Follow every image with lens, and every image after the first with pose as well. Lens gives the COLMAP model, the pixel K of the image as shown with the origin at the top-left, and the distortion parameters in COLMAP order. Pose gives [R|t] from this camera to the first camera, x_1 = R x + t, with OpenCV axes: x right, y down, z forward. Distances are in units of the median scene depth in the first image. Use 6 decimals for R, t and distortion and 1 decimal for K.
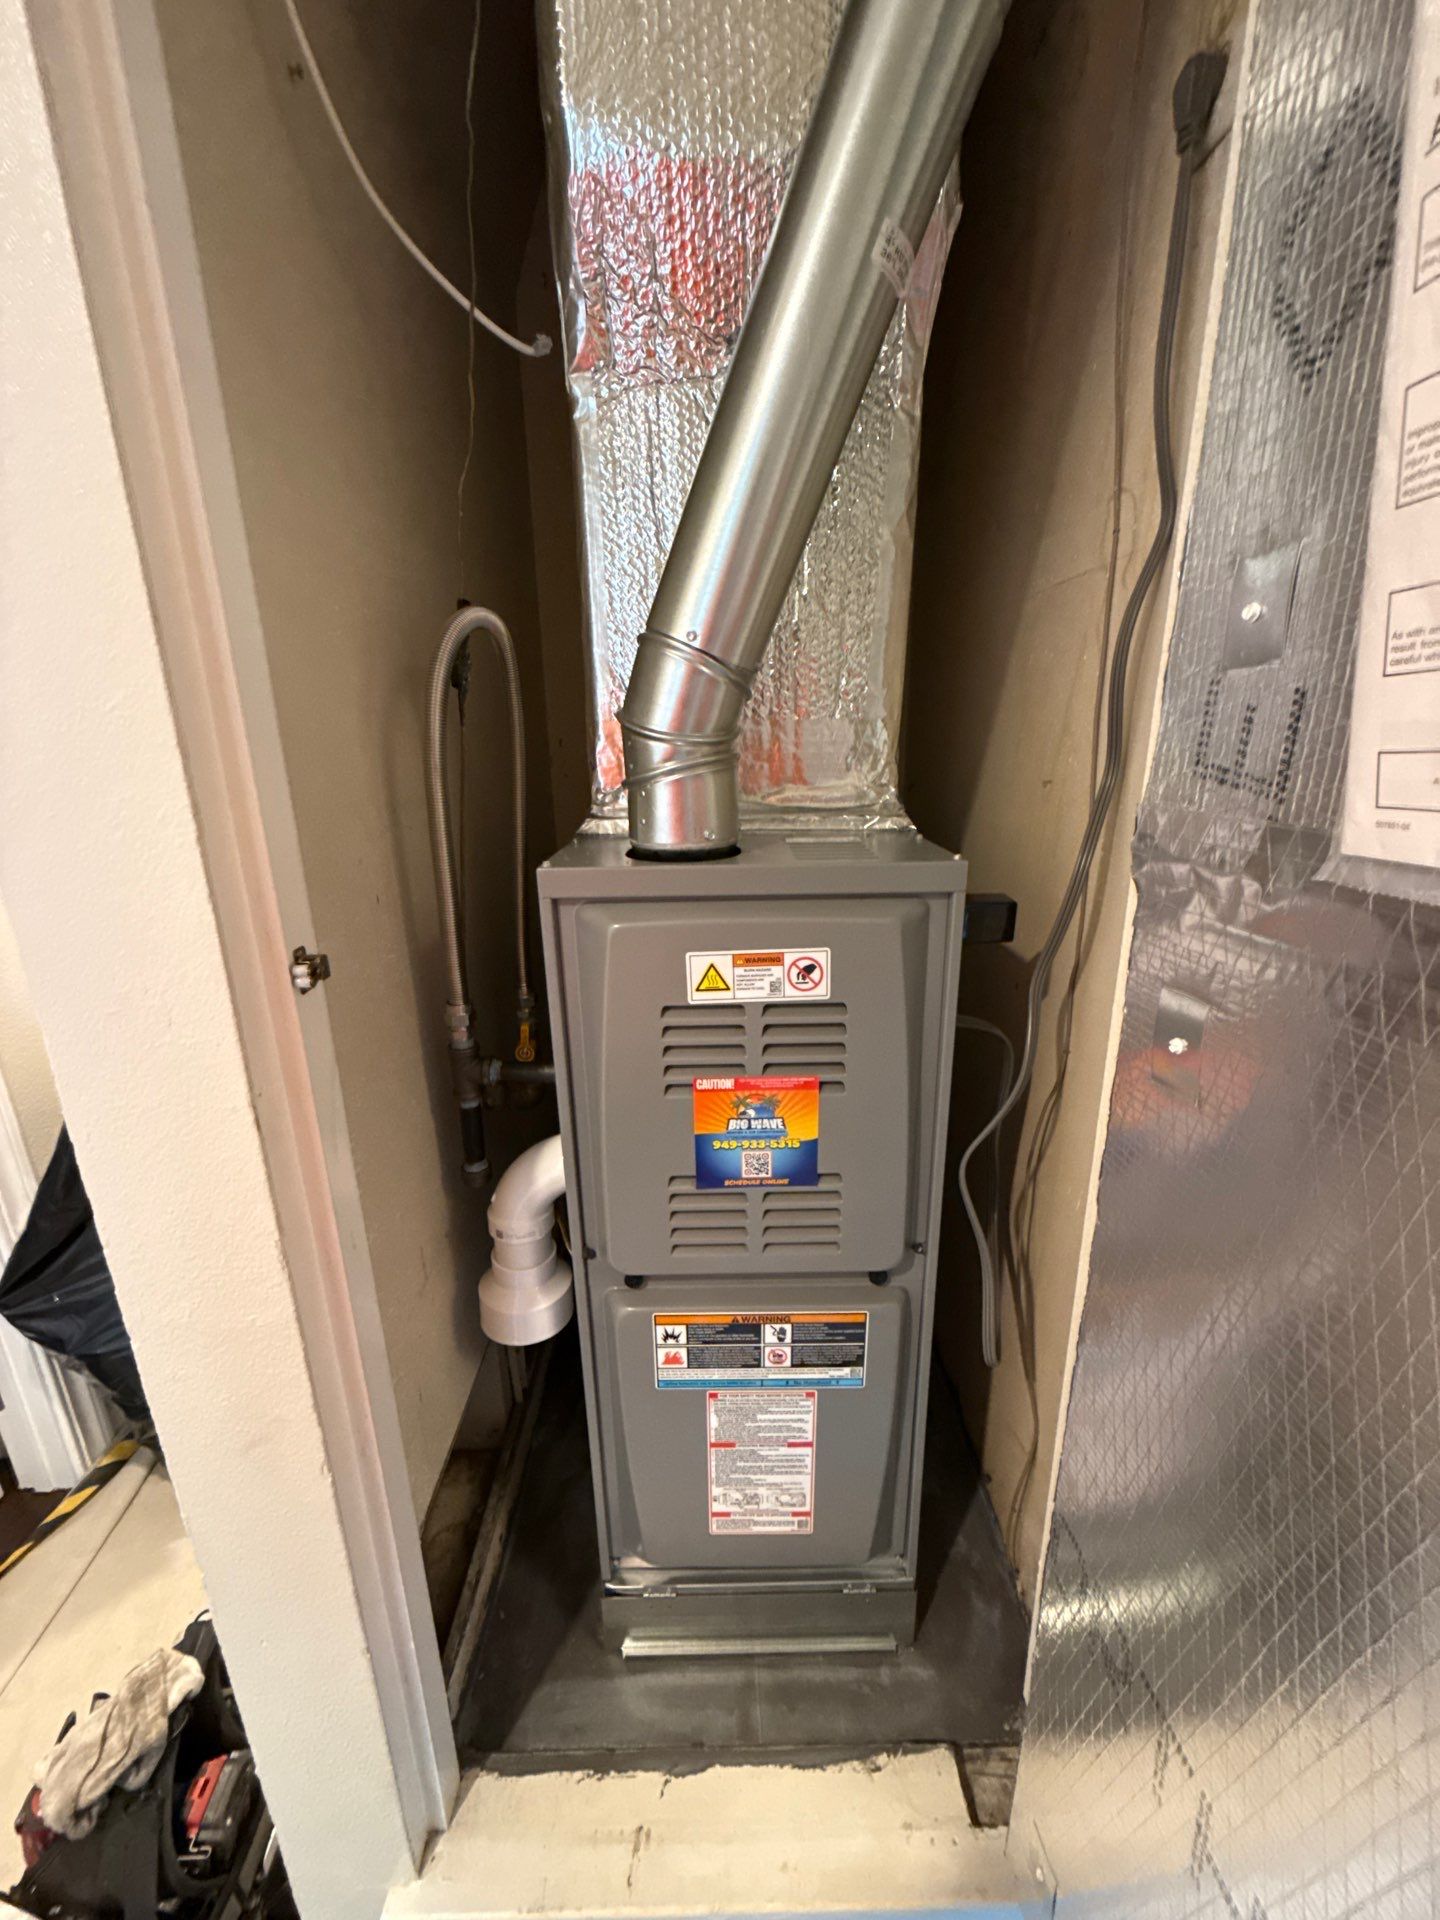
lens RADIAL K [[766.4, 0, 720.8], [0, 766.4, 963.4], [0, 0, 1]] dist [0.000337, -0.000954]
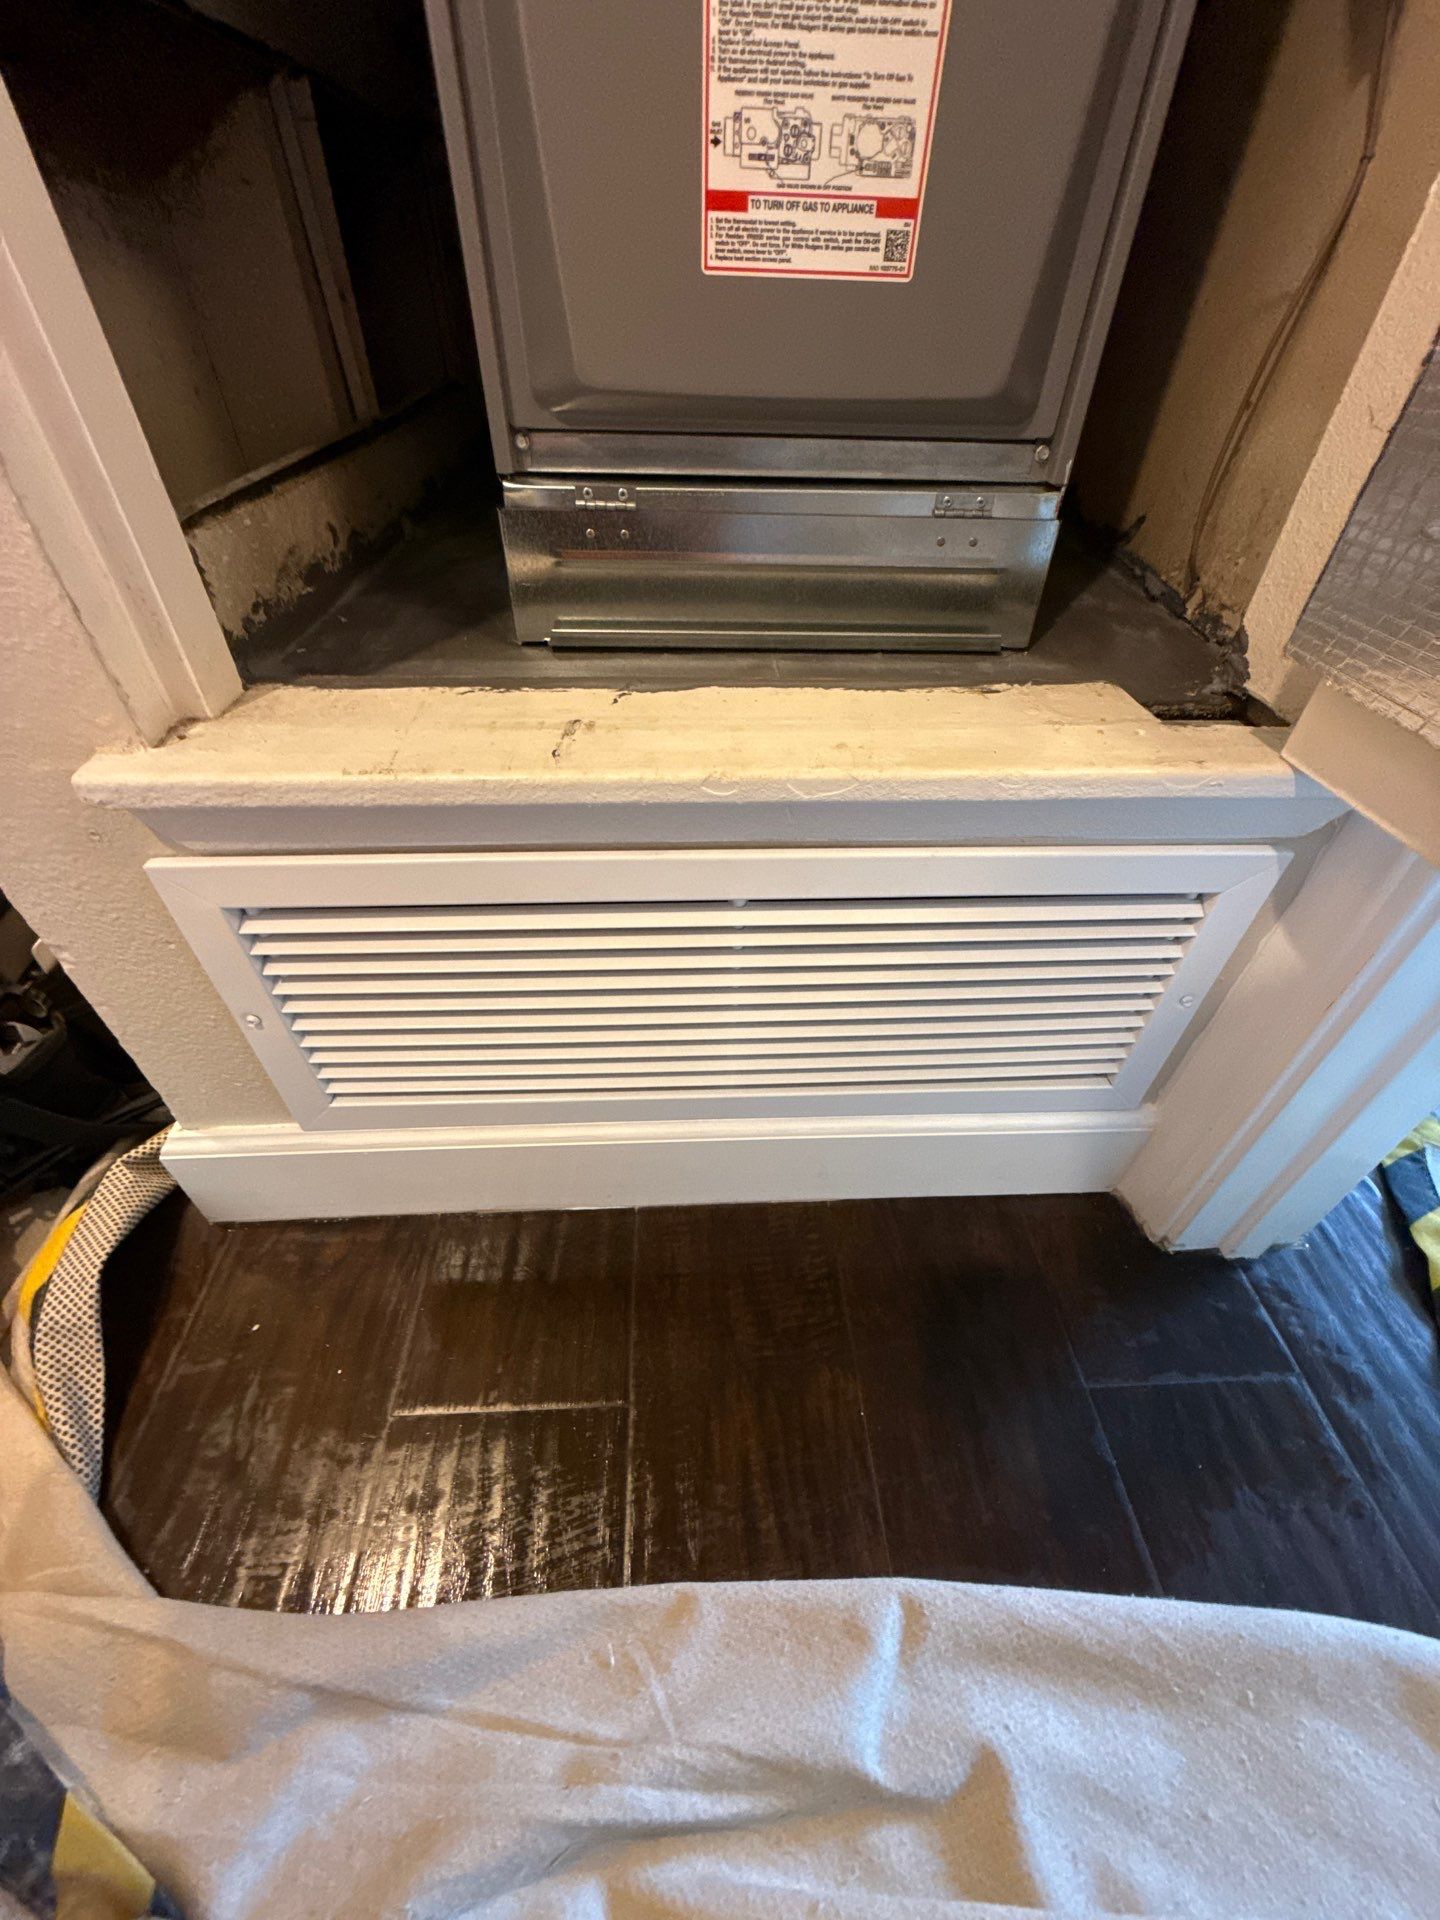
lens RADIAL K [[766.4, 0, 723.2], [0, 766.4, 954.9], [0, 0, 1]] dist [0.000337, -0.000954]
pose [[0.998906, 0.004523, 0.046537, -0.024061], [-0.023860, 0.905270, 0.424166, 1.025553], [-0.040210, -0.424812, 0.904388, 0.417336]]
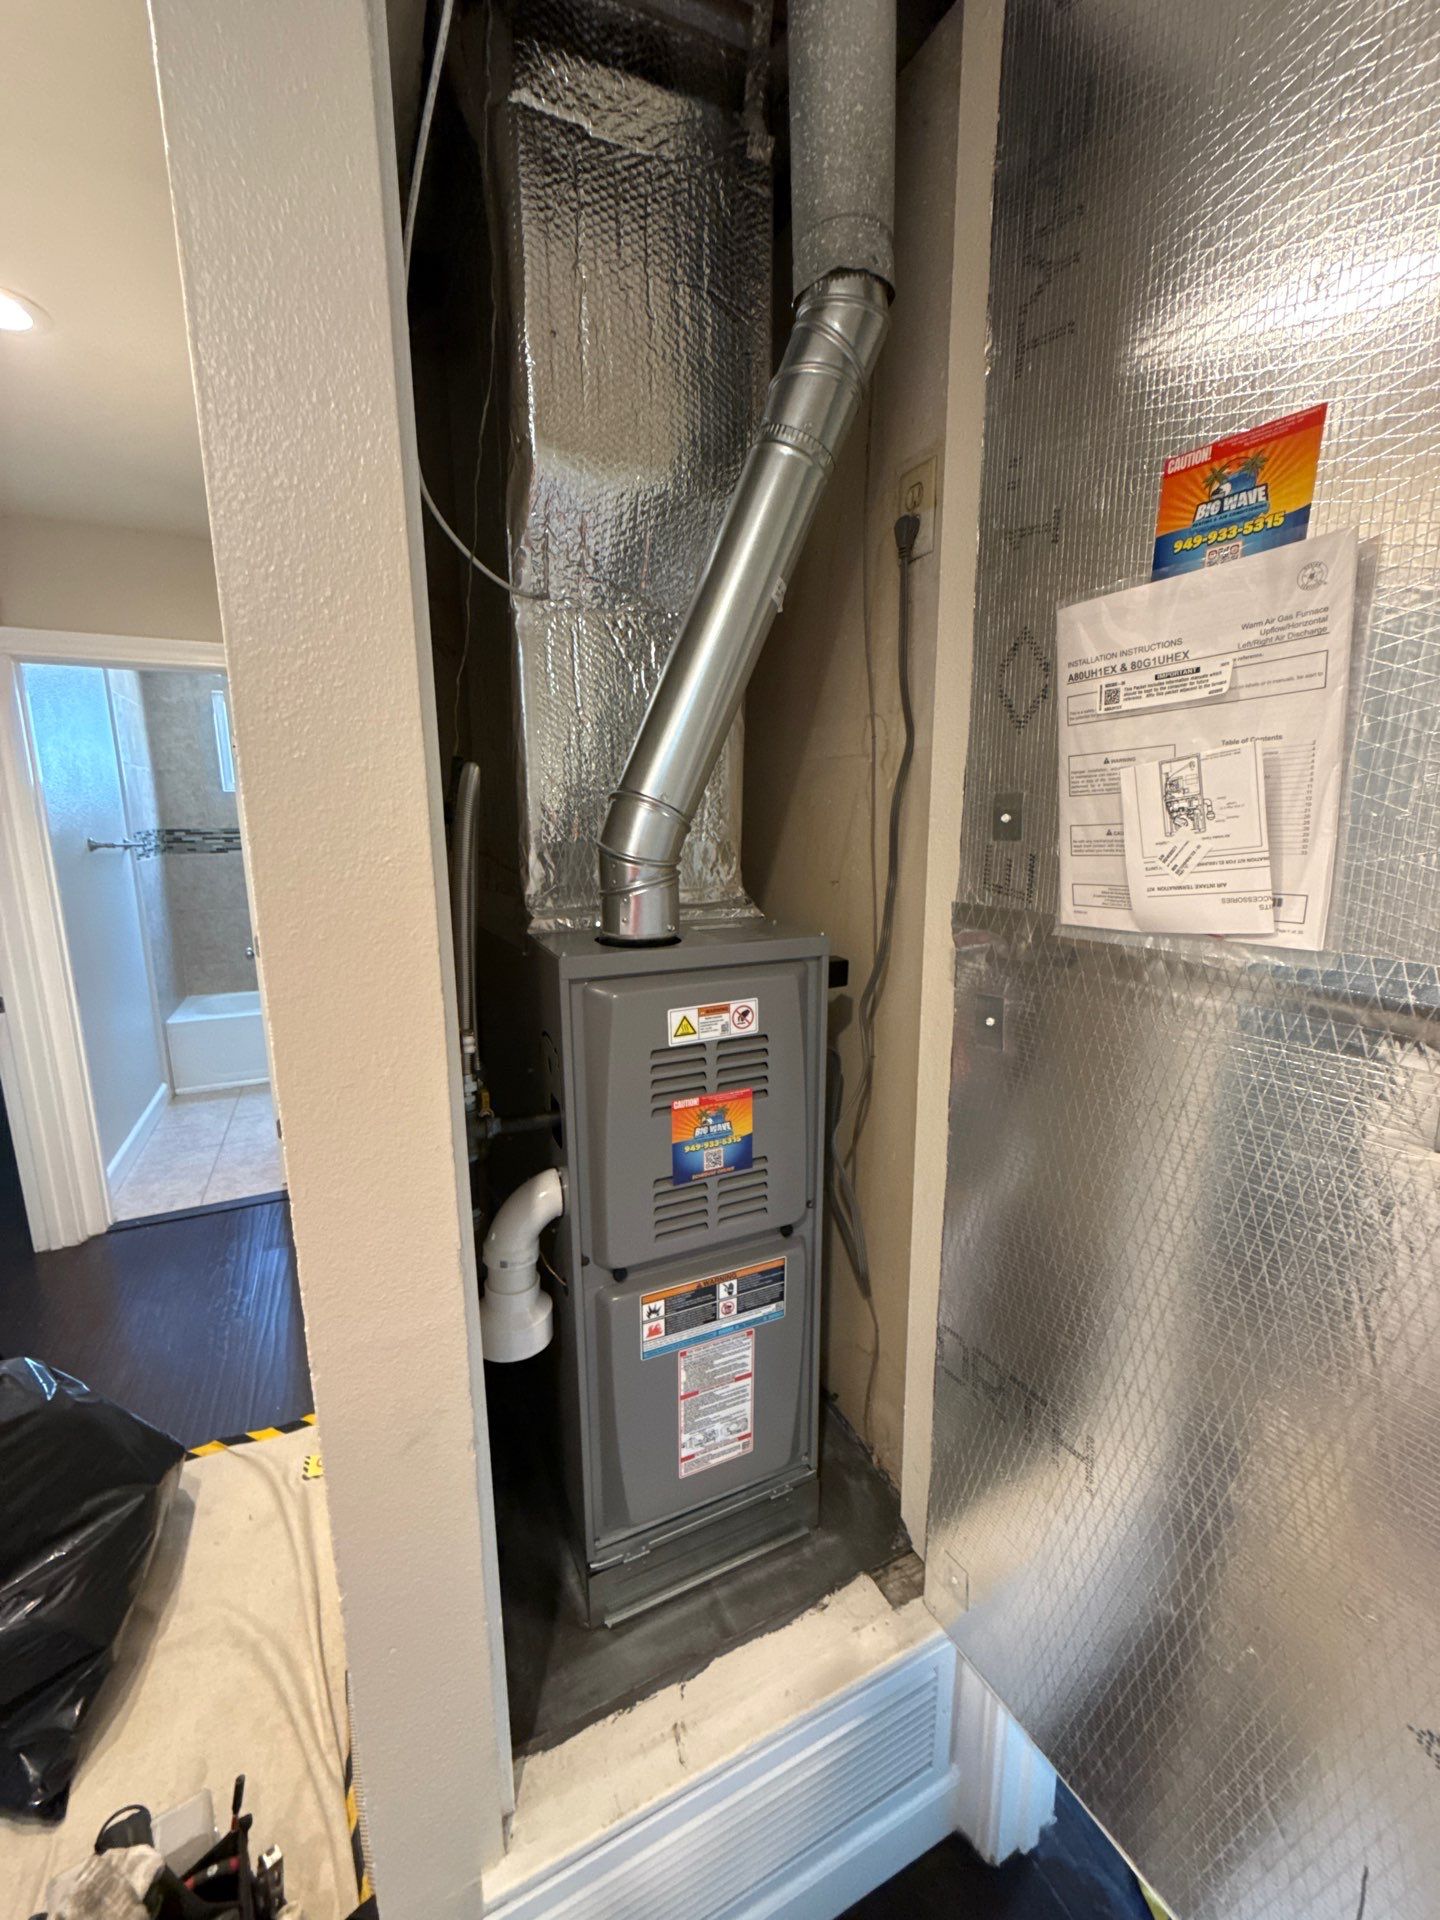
lens RADIAL K [[766.4, 0, 723.4], [0, 766.4, 964.4], [0, 0, 1]] dist [0.000337, -0.000954]
pose [[0.905444, -0.068521, 0.418899, -0.458978], [0.111430, 0.990642, -0.078811, 0.021667], [-0.409579, 0.118037, 0.904606, -0.286191]]
